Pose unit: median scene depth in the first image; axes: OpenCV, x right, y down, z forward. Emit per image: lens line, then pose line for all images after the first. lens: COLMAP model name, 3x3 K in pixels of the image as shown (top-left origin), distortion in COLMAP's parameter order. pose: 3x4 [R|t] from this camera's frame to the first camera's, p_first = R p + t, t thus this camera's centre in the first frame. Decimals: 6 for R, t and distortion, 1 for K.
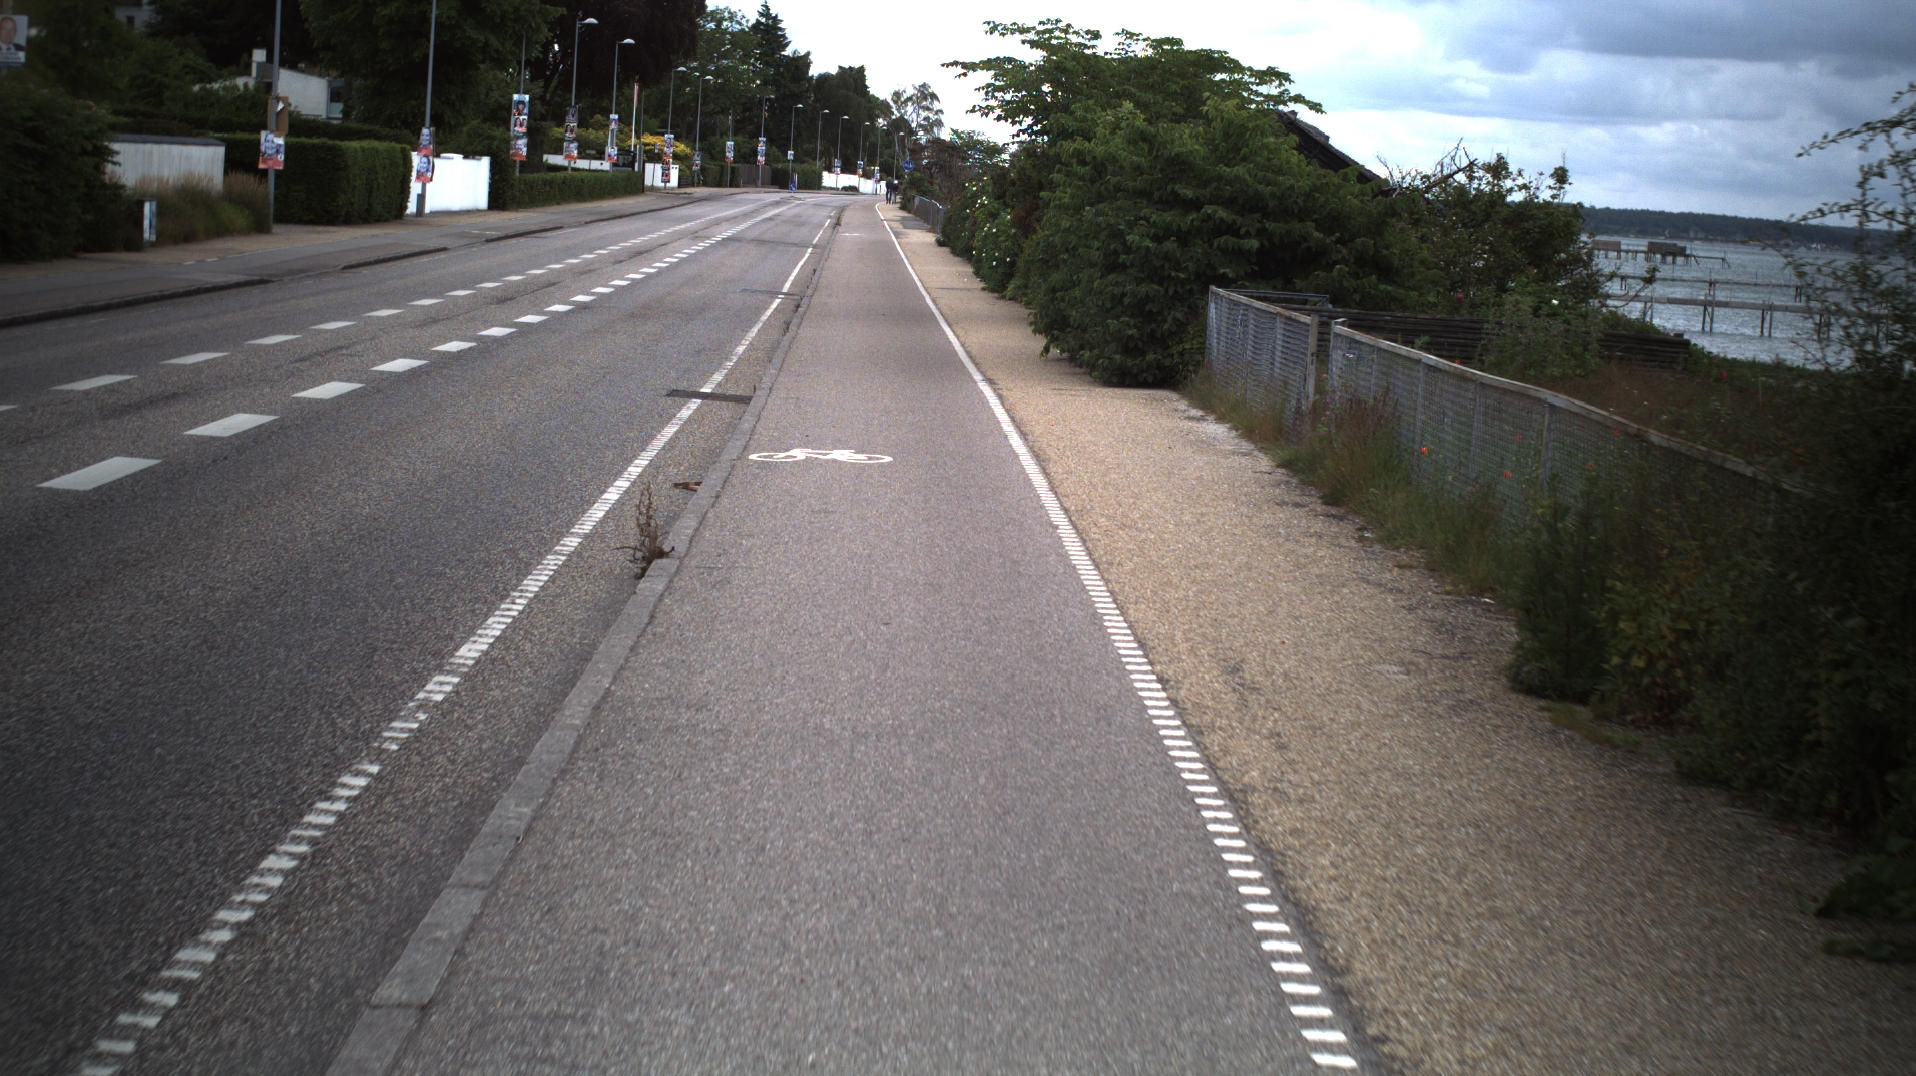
lens RADIAL K [[3323.3, 0, 958.0], [0, 3323.3, 538.0], [0, 0, 1]] dist [-0.269835, 0.253592]
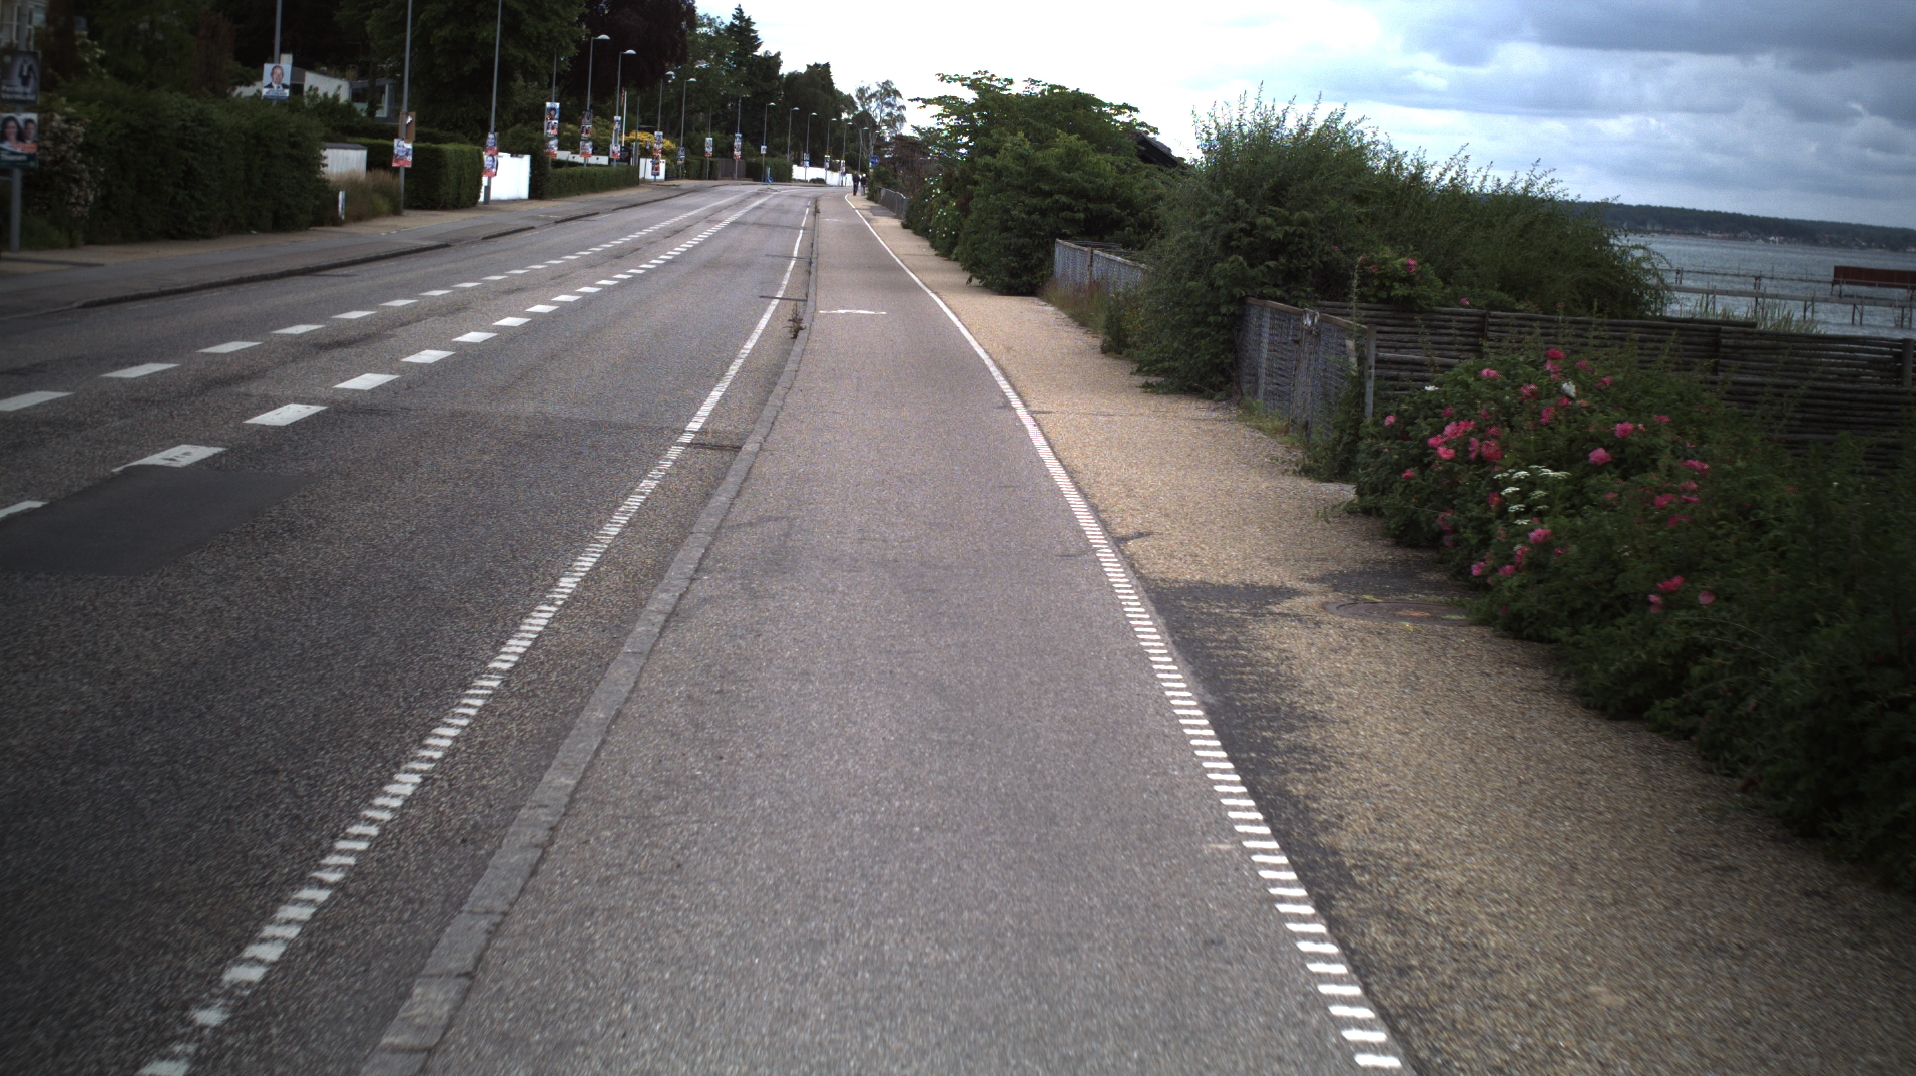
lens RADIAL K [[3323.3, 0, 958.0], [0, 3323.3, 538.0], [0, 0, 1]] dist [-0.269835, 0.253592]
pose [[0.999932, 0.000454, 0.011640, 0.000336], [-0.000483, 0.999997, 0.002505, 0.030788], [-0.011639, -0.002511, 0.999929, -0.301637]]
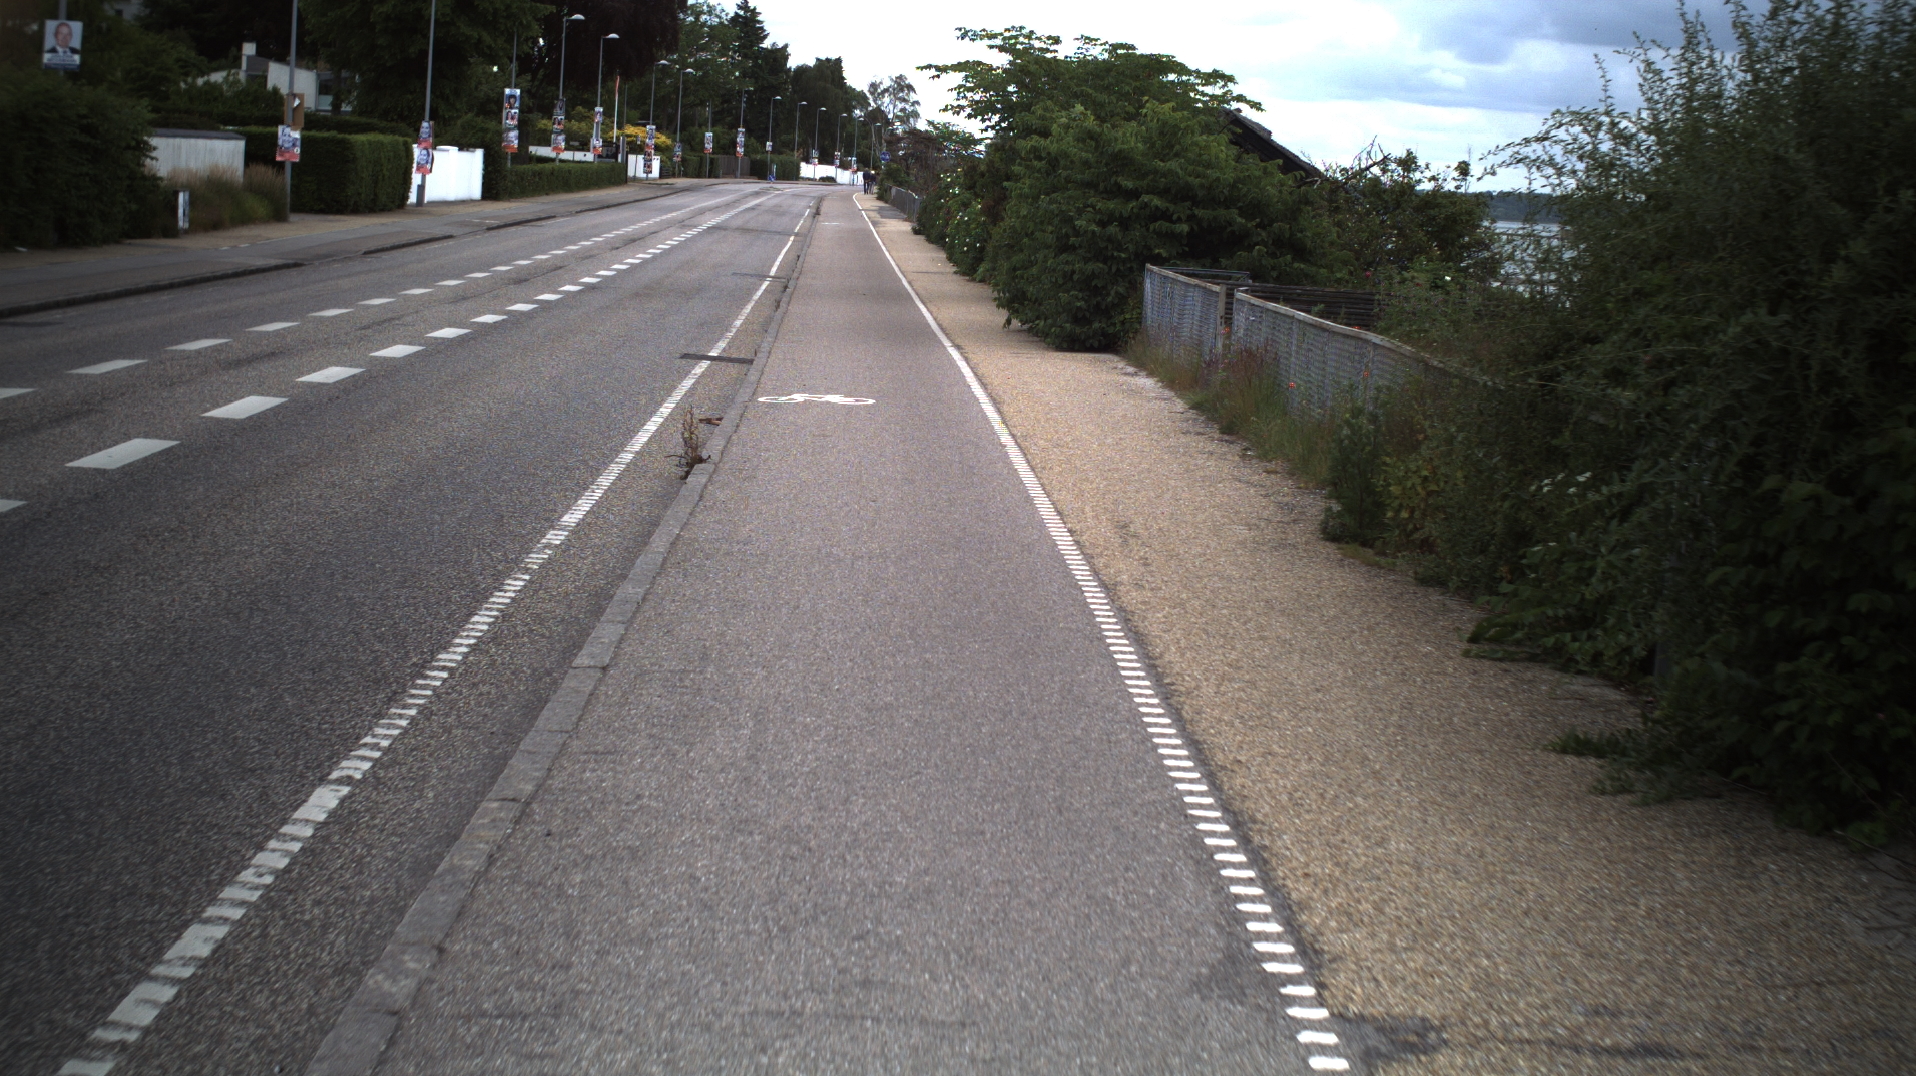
lens RADIAL K [[3323.3, 0, 958.0], [0, 3323.3, 538.0], [0, 0, 1]] dist [-0.269835, 0.253592]
pose [[0.999975, -0.000554, 0.007044, 0.000564], [0.000534, 0.999996, 0.002891, 0.006162], [-0.007045, -0.002887, 0.999971, -0.060376]]
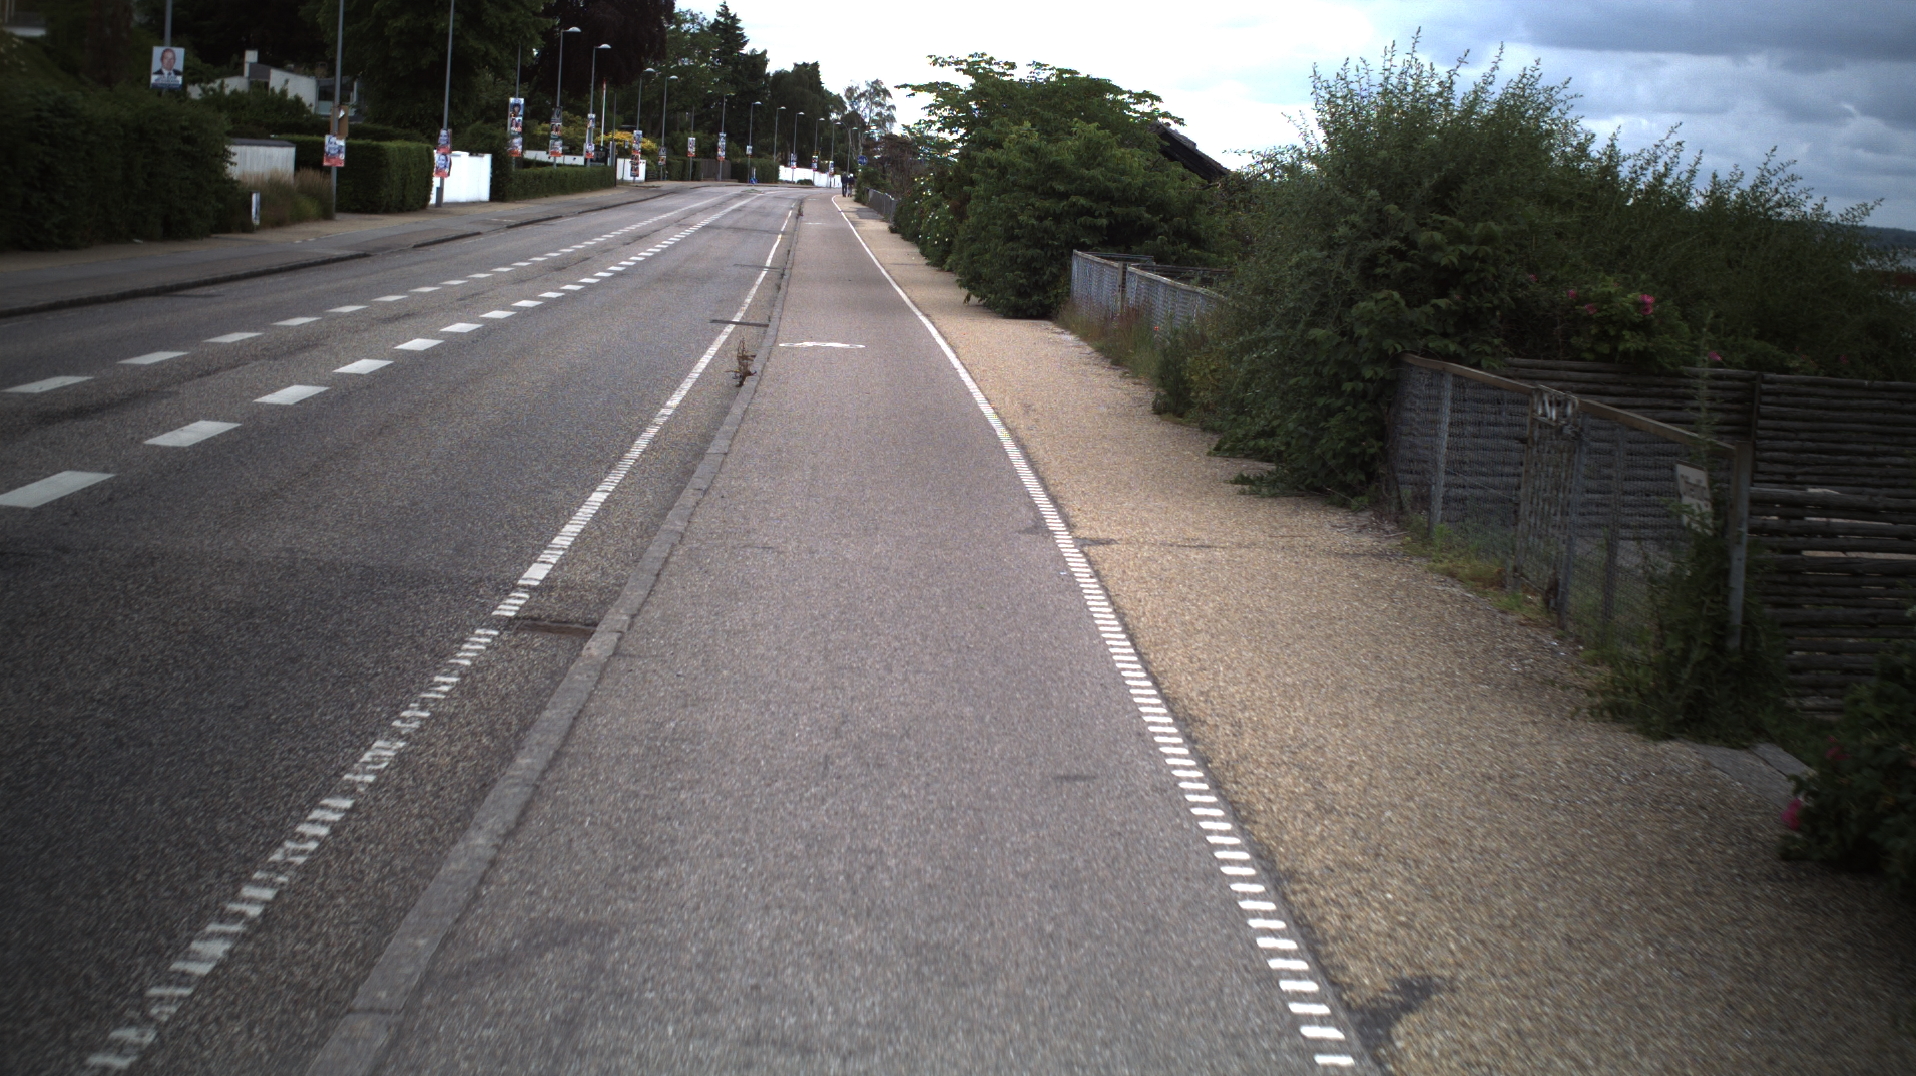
lens RADIAL K [[3323.3, 0, 958.0], [0, 3323.3, 538.0], [0, 0, 1]] dist [-0.269835, 0.253592]
pose [[0.999896, -0.000470, 0.014433, 0.000830], [0.000440, 0.999998, 0.002091, 0.018575], [-0.014434, -0.002084, 0.999894, -0.181078]]
